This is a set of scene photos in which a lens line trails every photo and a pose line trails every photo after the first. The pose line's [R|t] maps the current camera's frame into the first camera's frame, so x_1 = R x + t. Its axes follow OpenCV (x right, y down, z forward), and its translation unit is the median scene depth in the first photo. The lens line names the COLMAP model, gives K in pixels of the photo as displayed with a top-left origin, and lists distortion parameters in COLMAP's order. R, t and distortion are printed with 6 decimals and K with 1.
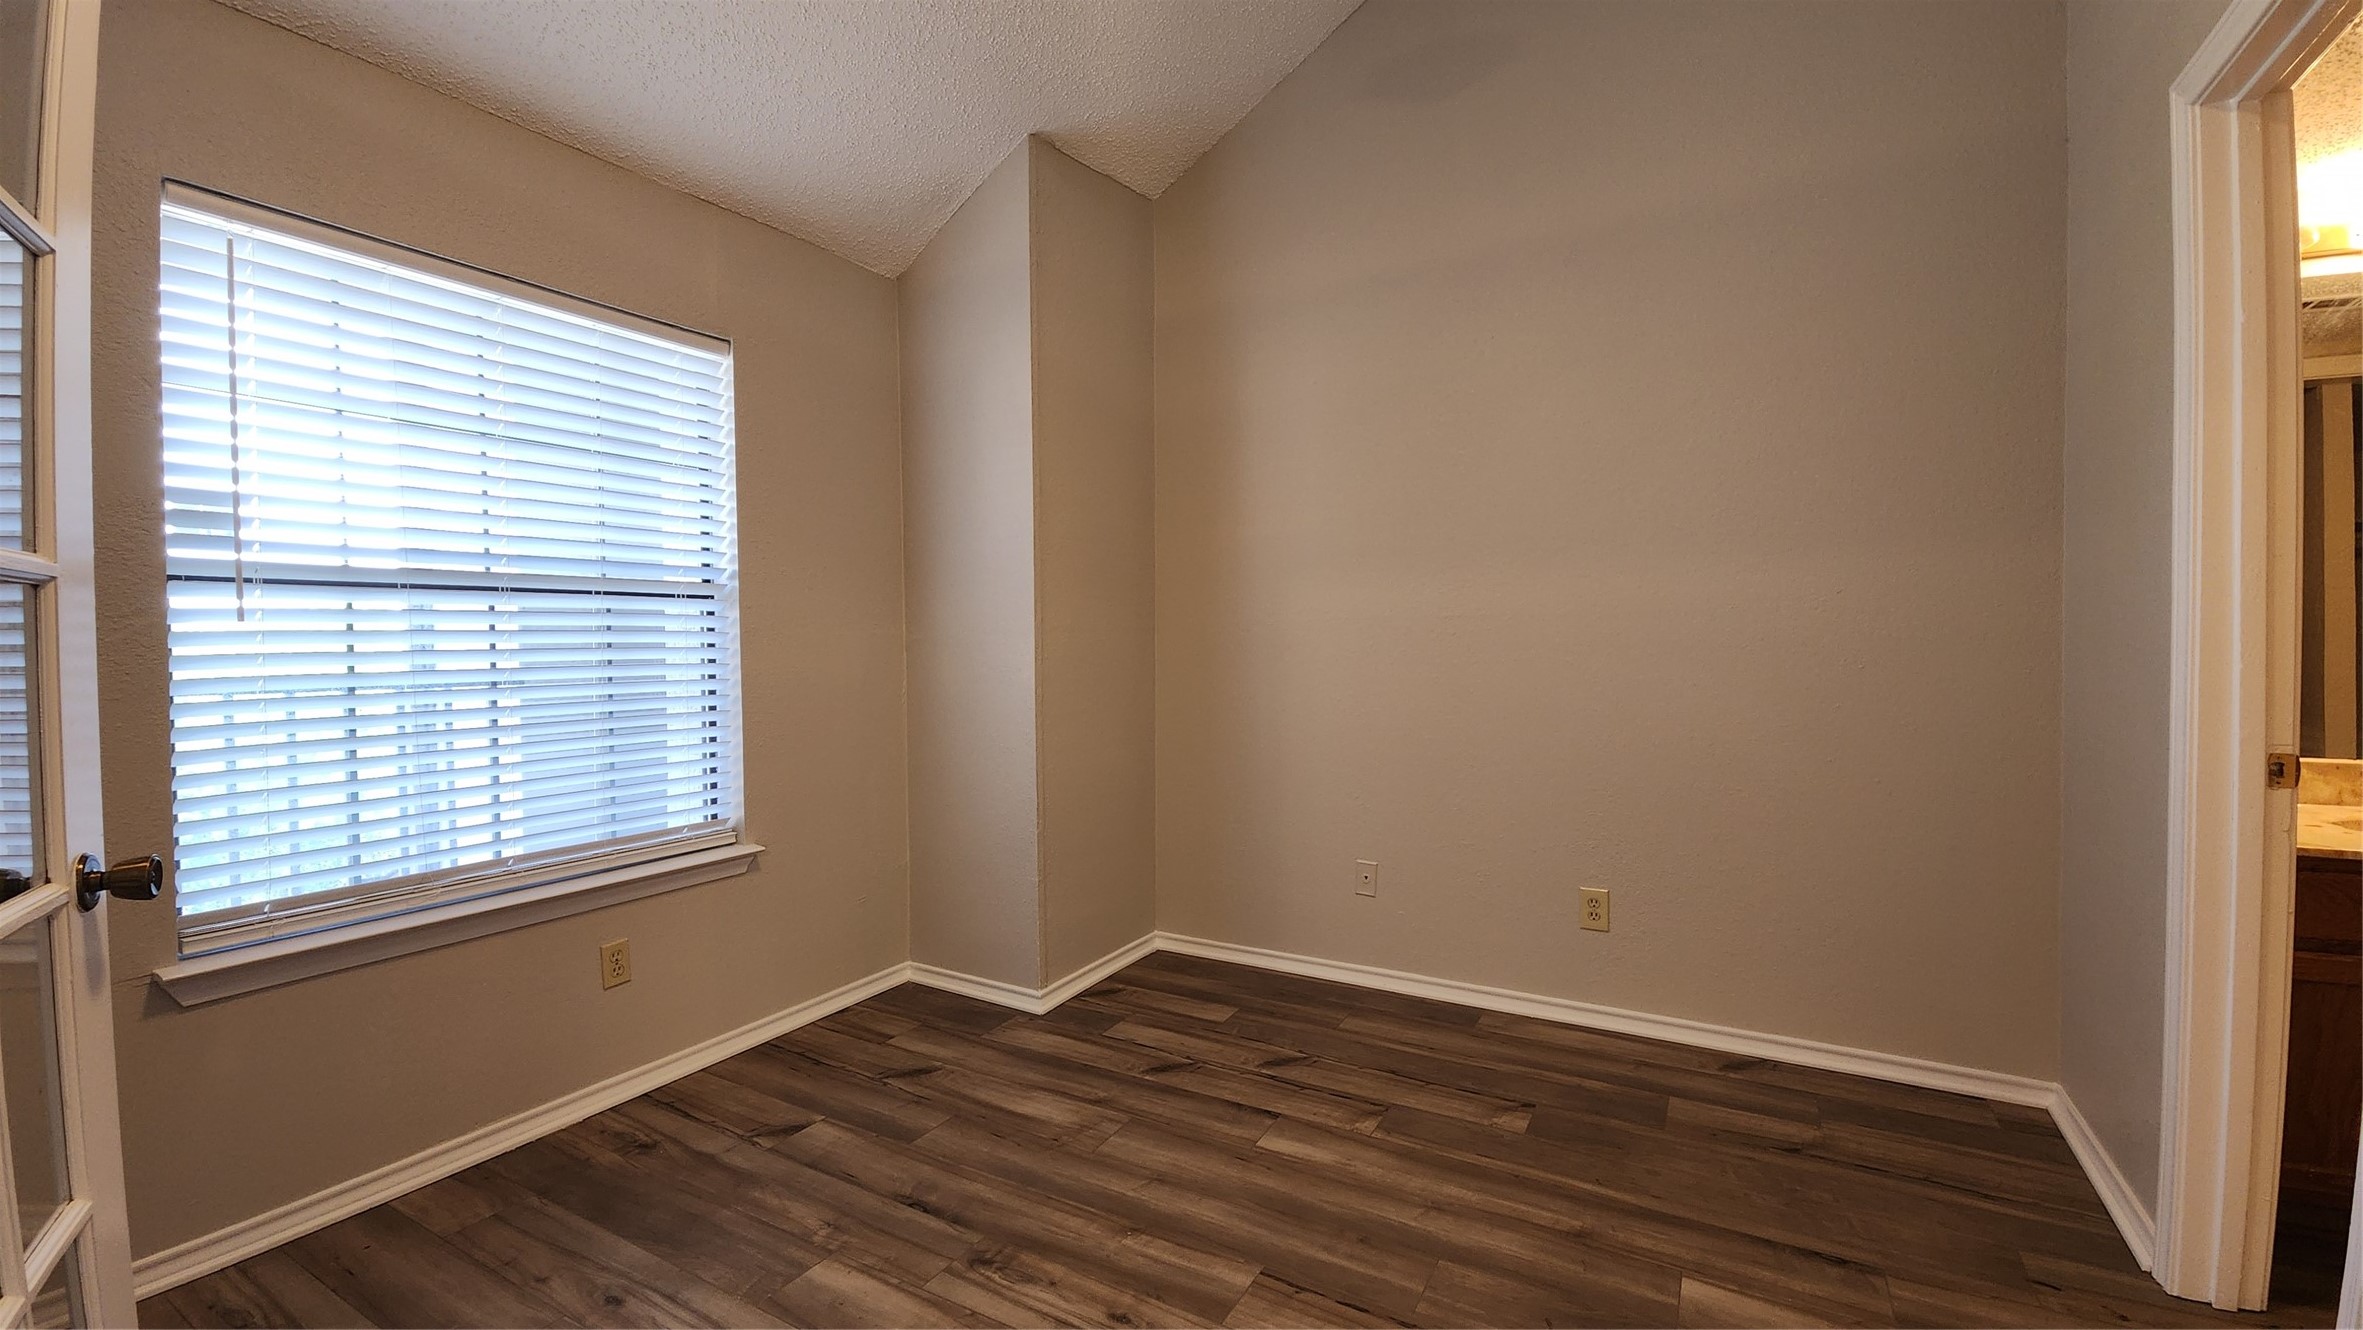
lens RADIAL K [[1033.5, 0, 1181.5], [0, 1033.5, 665.0], [0, 0, 1]] dist [0.000869, 0.000135]
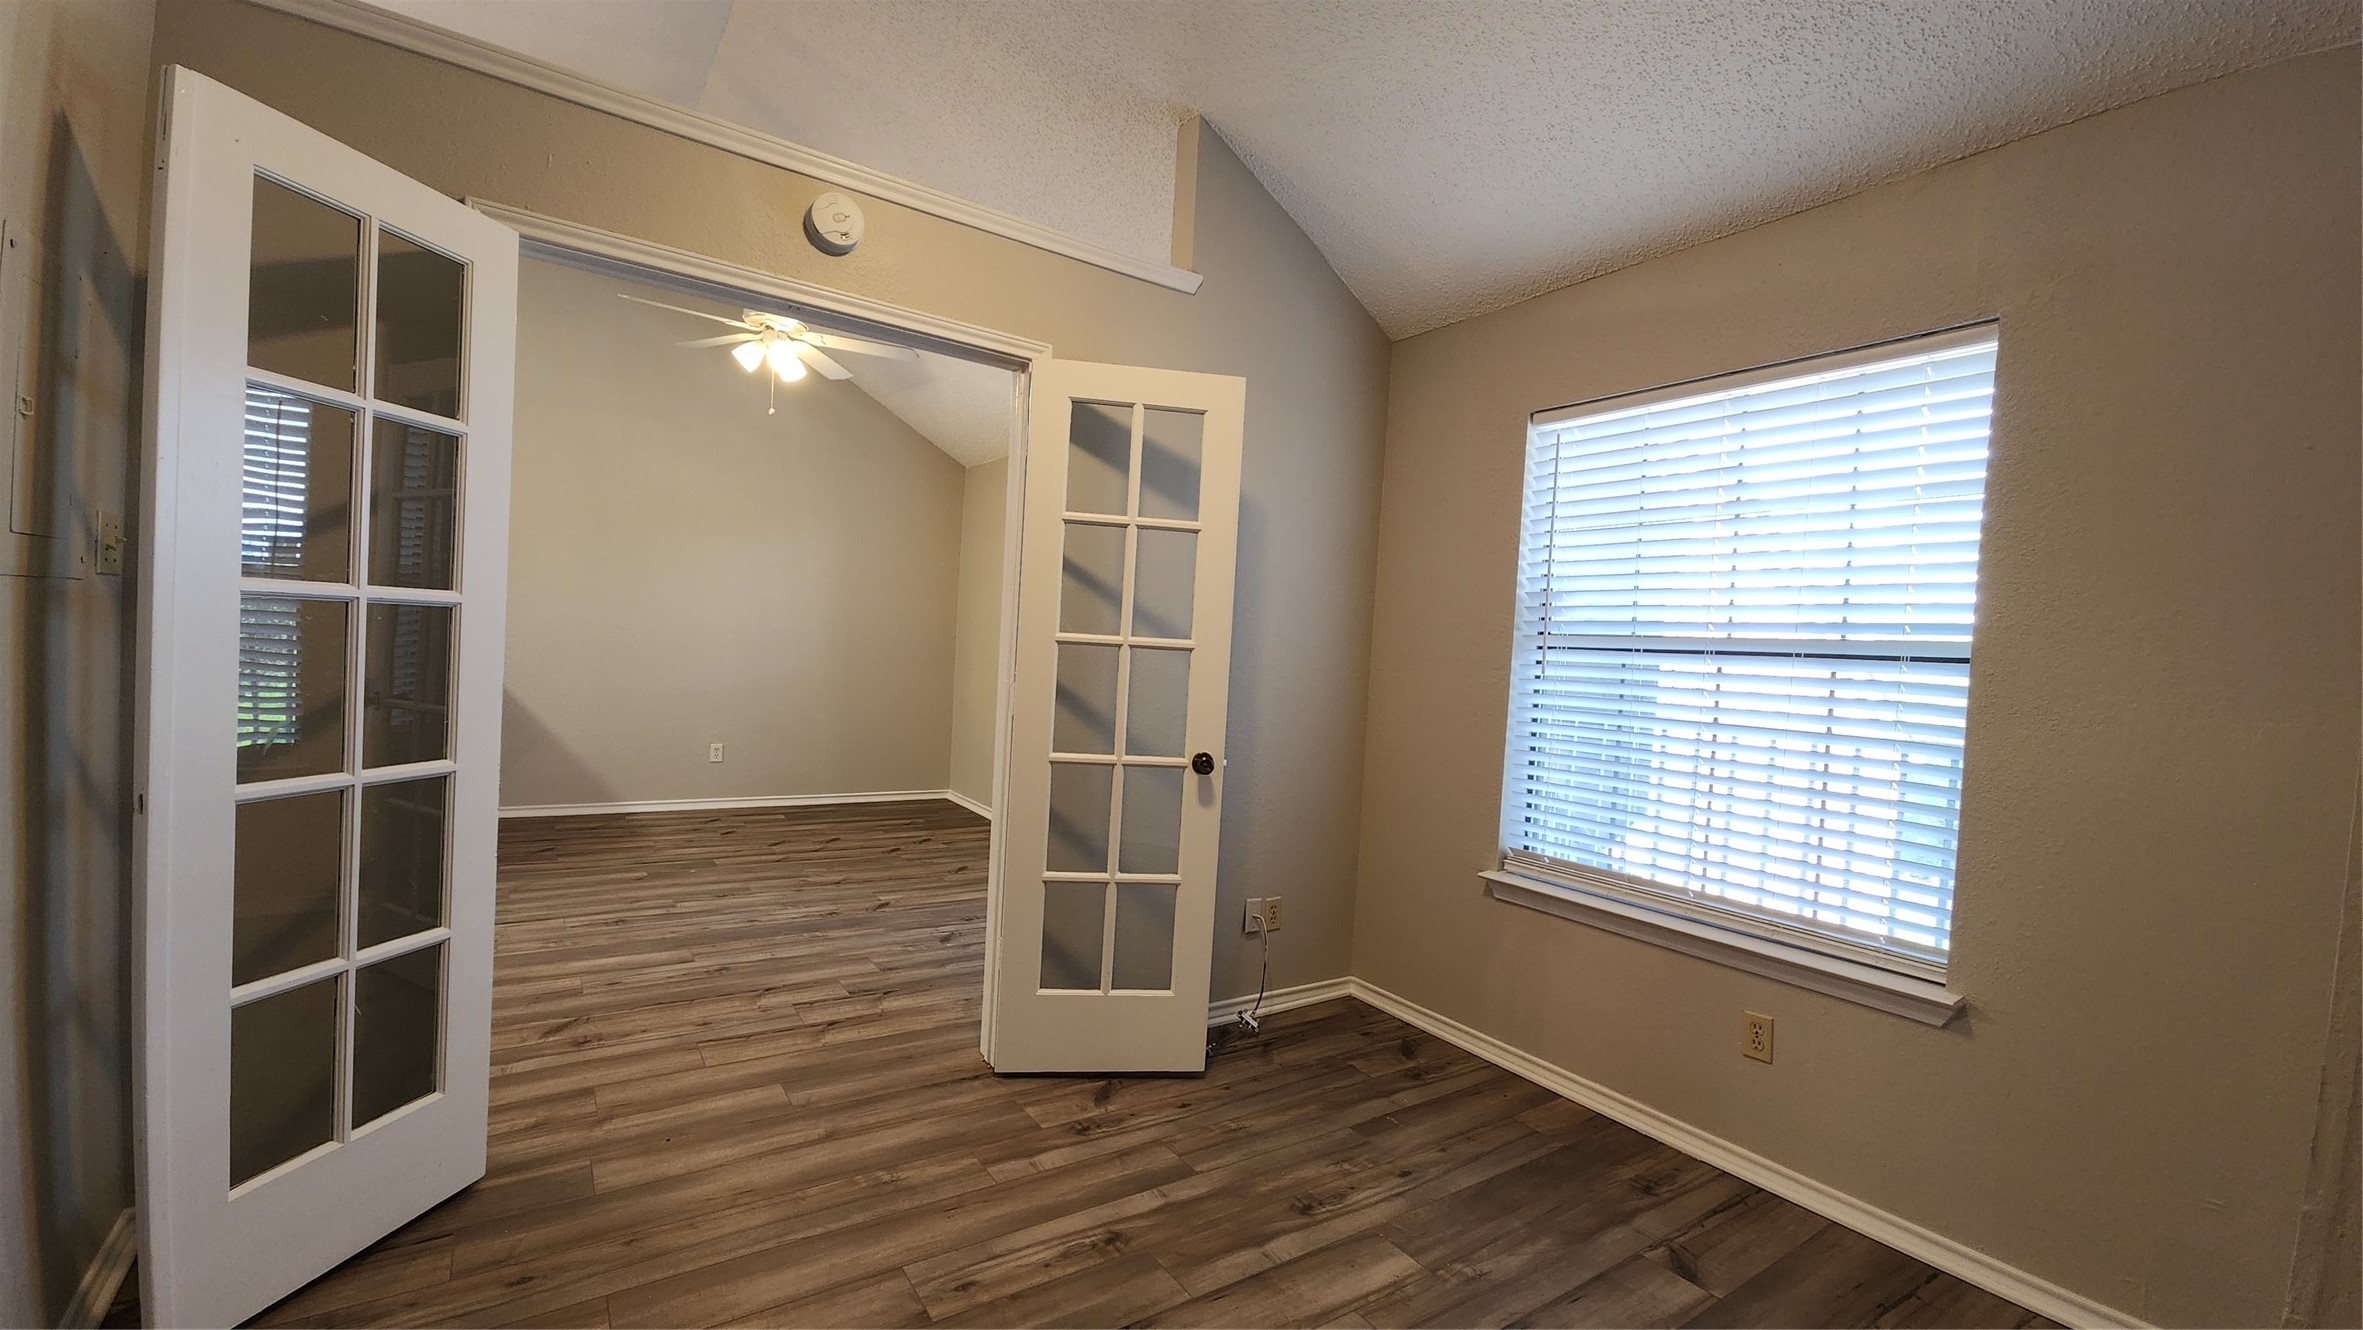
lens RADIAL K [[938.8, 0, 1187.3], [0, 938.8, 695.9], [0, 0, 1]] dist [-0.000542, -0.000054]
pose [[-0.441050, 0.011002, -0.897415, 0.510372], [-0.091058, 0.994216, 0.056940, -0.032491], [0.892851, 0.106830, -0.437497, 0.943751]]
